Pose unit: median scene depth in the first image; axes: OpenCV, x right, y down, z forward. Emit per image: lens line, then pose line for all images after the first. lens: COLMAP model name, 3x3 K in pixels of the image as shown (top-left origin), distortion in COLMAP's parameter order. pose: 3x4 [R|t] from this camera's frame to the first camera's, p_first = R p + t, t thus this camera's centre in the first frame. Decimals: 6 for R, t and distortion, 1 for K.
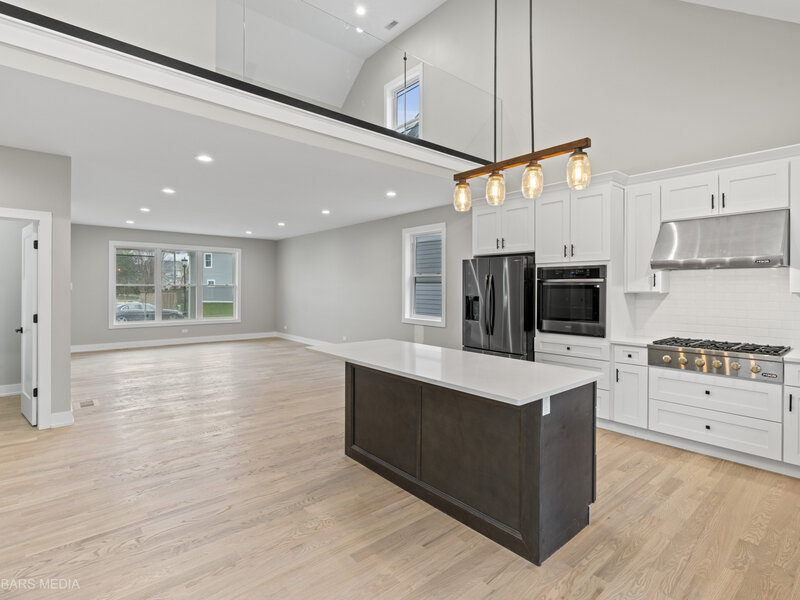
lens RADIAL K [[411.2, 0, 413.4], [0, 411.2, 284.4], [0, 0, 1]] dist [0.001422, 0.000485]
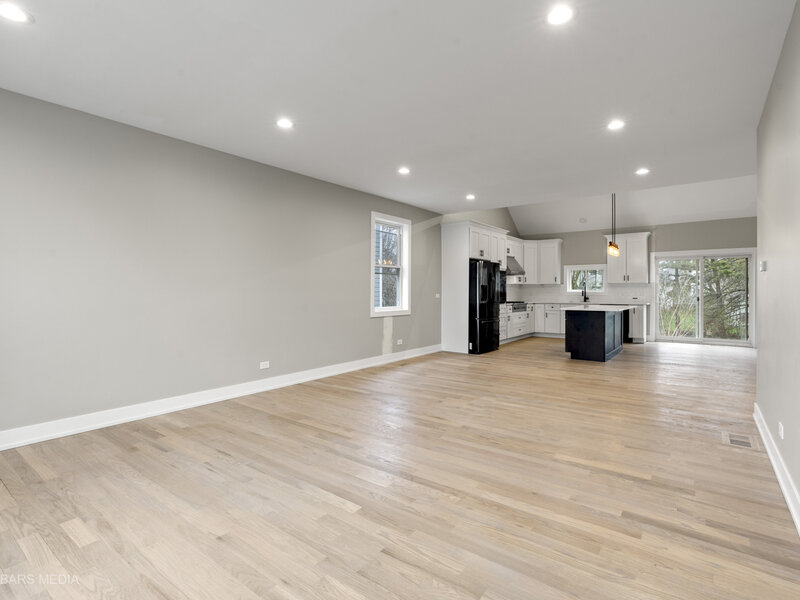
lens RADIAL K [[411.2, 0, 404.0], [0, 411.2, 287.0], [0, 0, 1]] dist [0.001422, 0.000485]
pose [[-0.211791, 0.003959, 0.977307, -1.650384], [-0.008817, 0.999943, -0.005961, 0.059891], [-0.977275, -0.009879, -0.211744, 2.050402]]
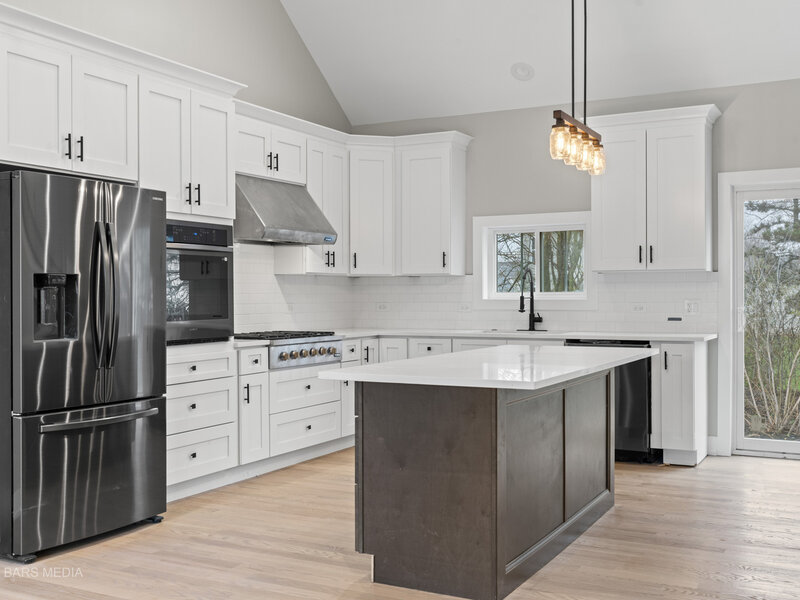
lens RADIAL K [[858.8, 0, 400.1], [0, 858.8, 297.3], [0, 0, 1]] dist [0.018788, 0.000000]
pose [[-0.346800, -0.008565, 0.937900, -0.886728], [-0.008423, 0.999946, 0.006017, 0.052992], [-0.937901, -0.005813, -0.346853, 1.233257]]
